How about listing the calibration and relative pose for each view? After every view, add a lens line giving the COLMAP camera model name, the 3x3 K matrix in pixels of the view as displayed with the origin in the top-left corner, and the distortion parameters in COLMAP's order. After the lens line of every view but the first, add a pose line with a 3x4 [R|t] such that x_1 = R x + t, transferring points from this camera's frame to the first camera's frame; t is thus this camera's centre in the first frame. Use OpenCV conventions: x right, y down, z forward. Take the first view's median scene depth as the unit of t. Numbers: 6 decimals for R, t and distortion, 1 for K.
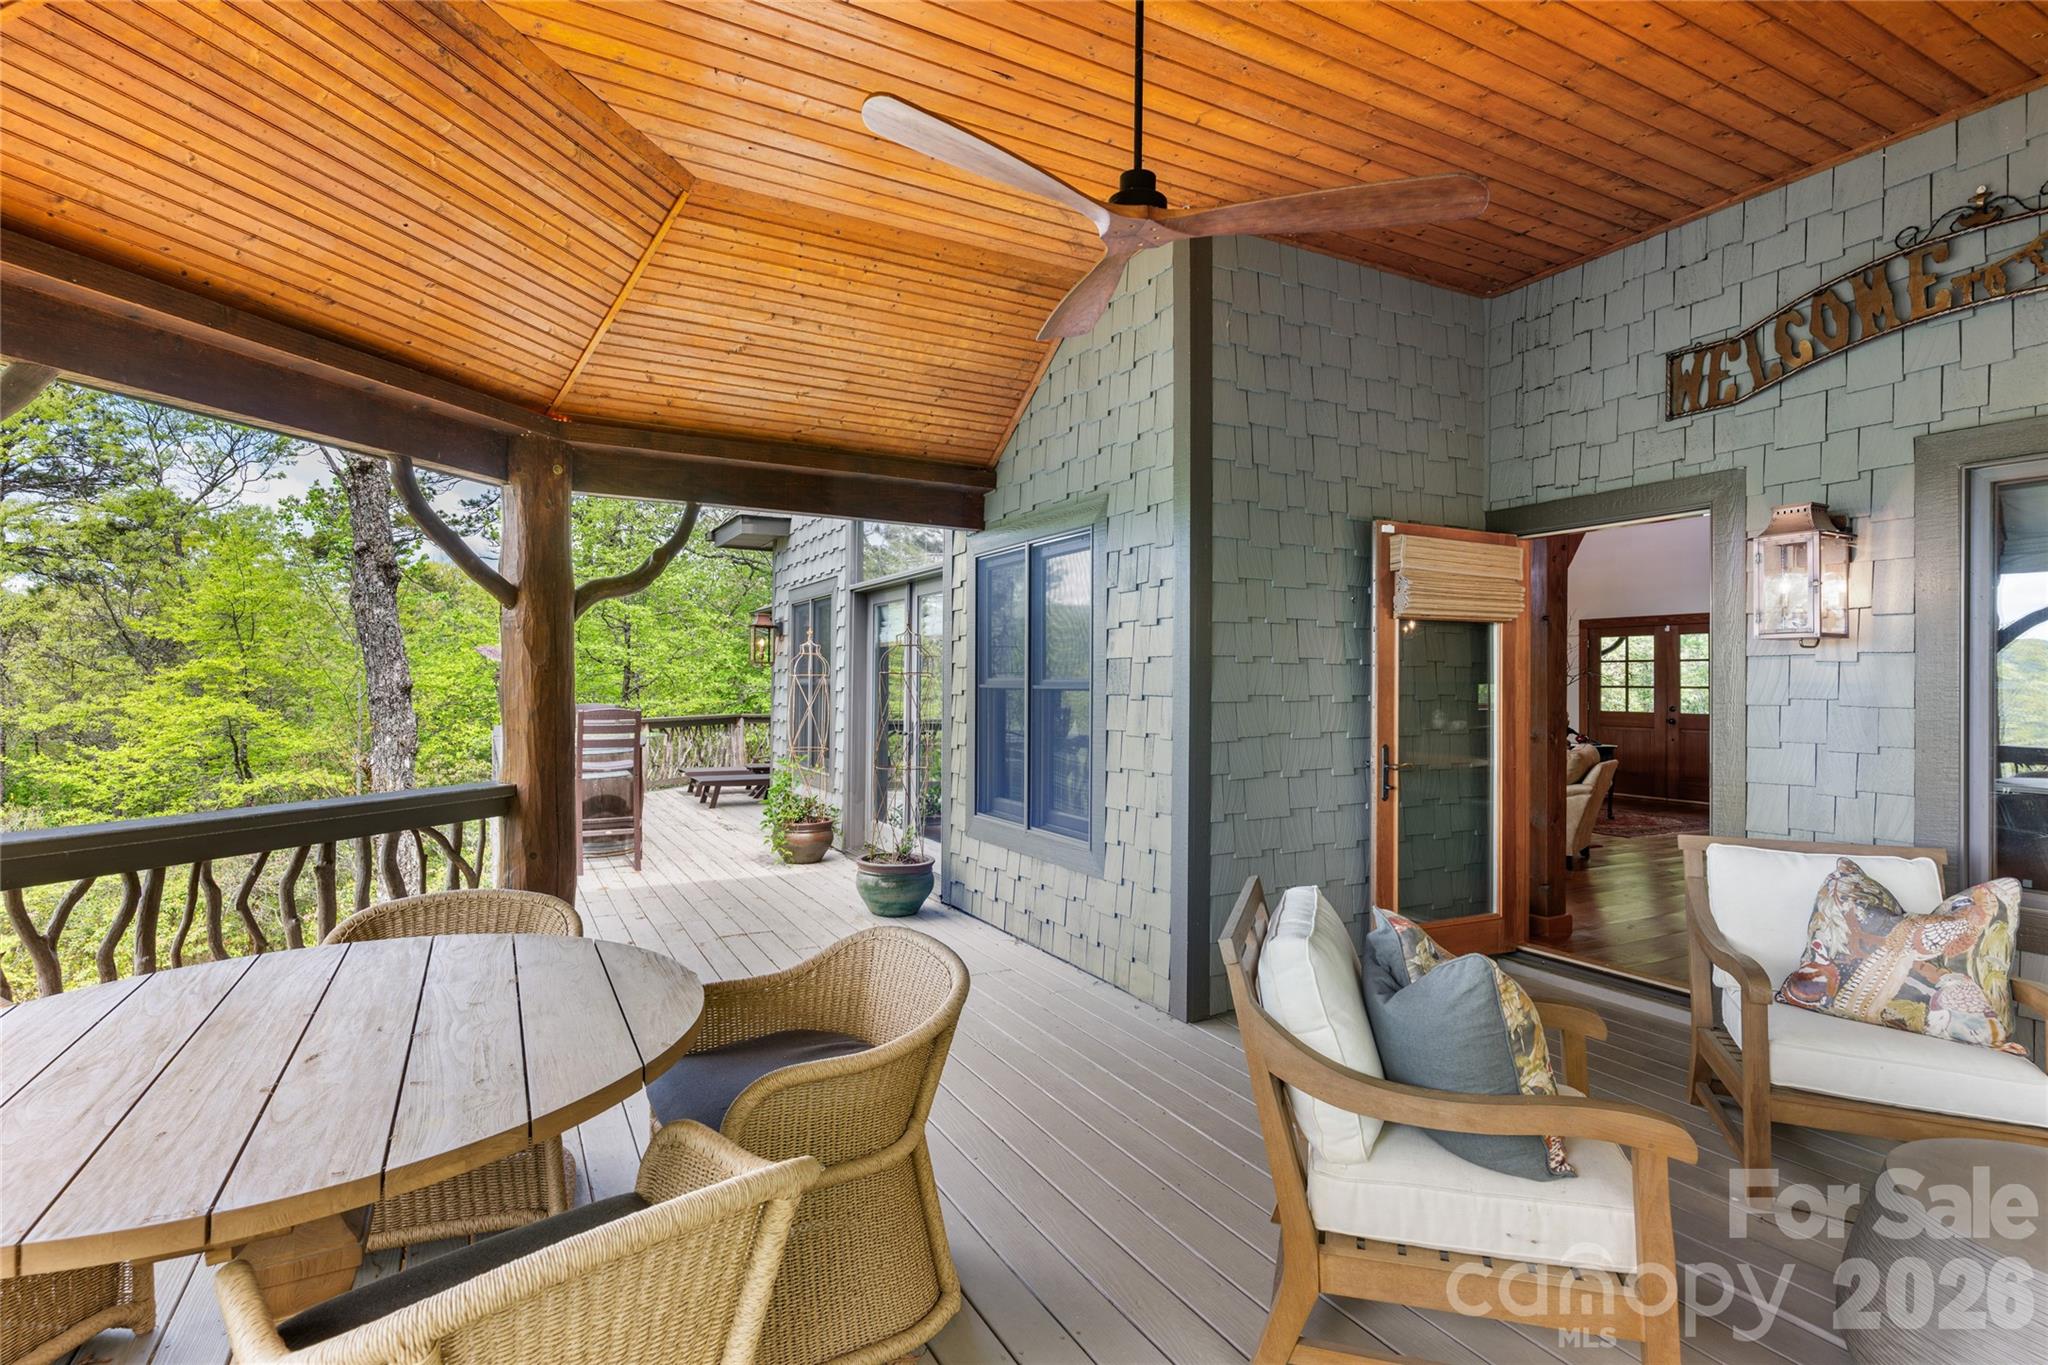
lens RADIAL K [[967.6, 0, 1011.9], [0, 967.6, 667.8], [0, 0, 1]] dist [-0.005966, 0.001327]
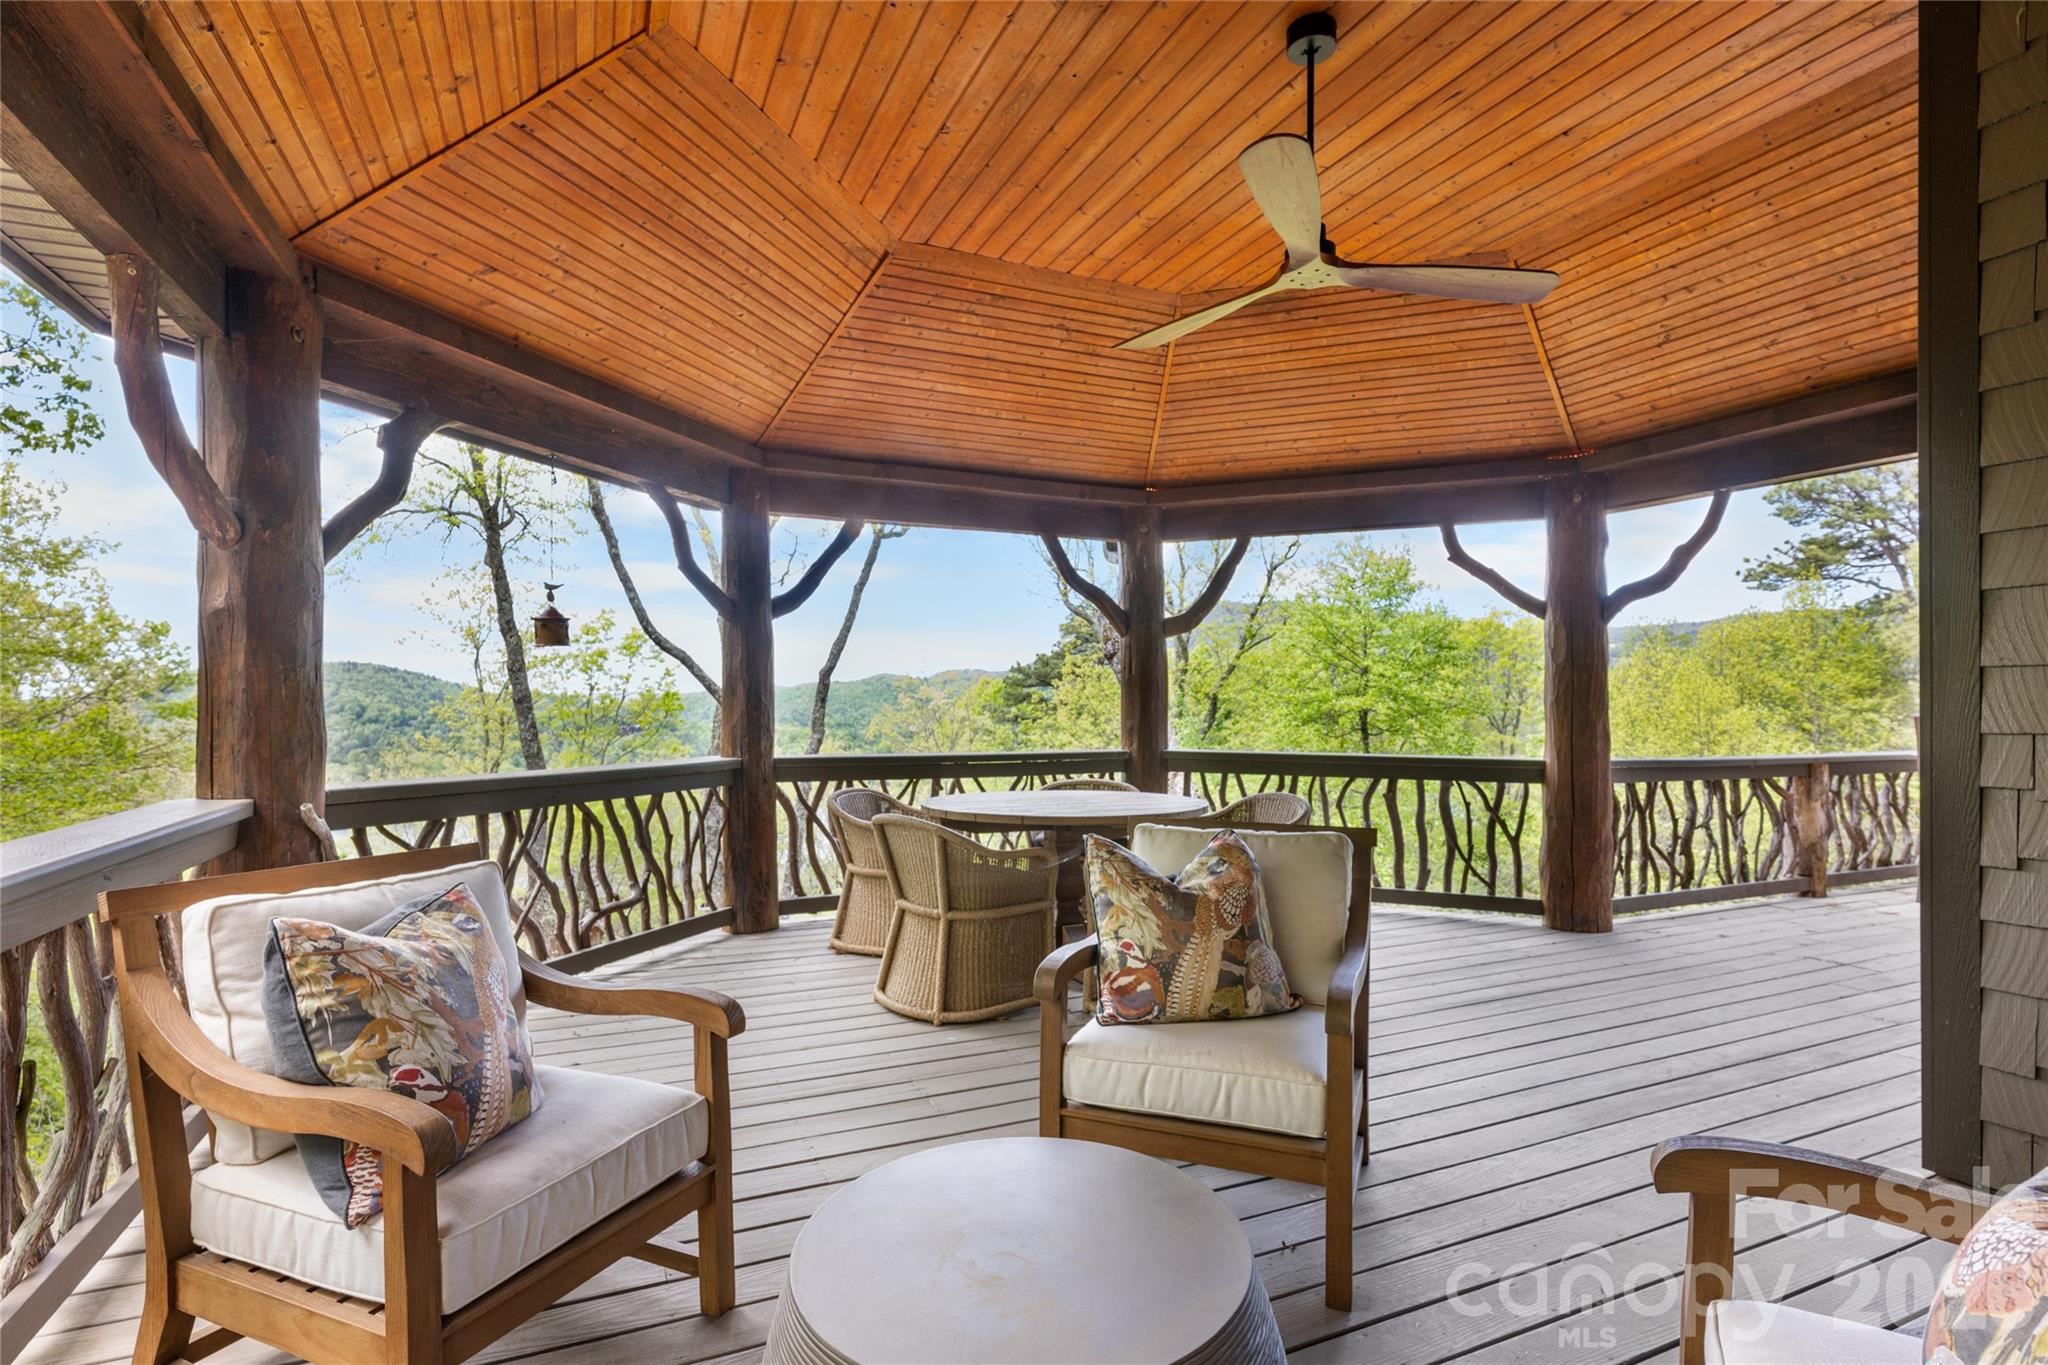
lens RADIAL K [[967.6, 0, 1009.9], [0, 967.6, 702.4], [0, 0, 1]] dist [-0.005966, 0.001327]
pose [[-0.080319, -0.011415, -0.996704, 0.822557], [0.001439, 0.999932, -0.011568, 0.061829], [0.996768, -0.002363, -0.080297, 0.433833]]
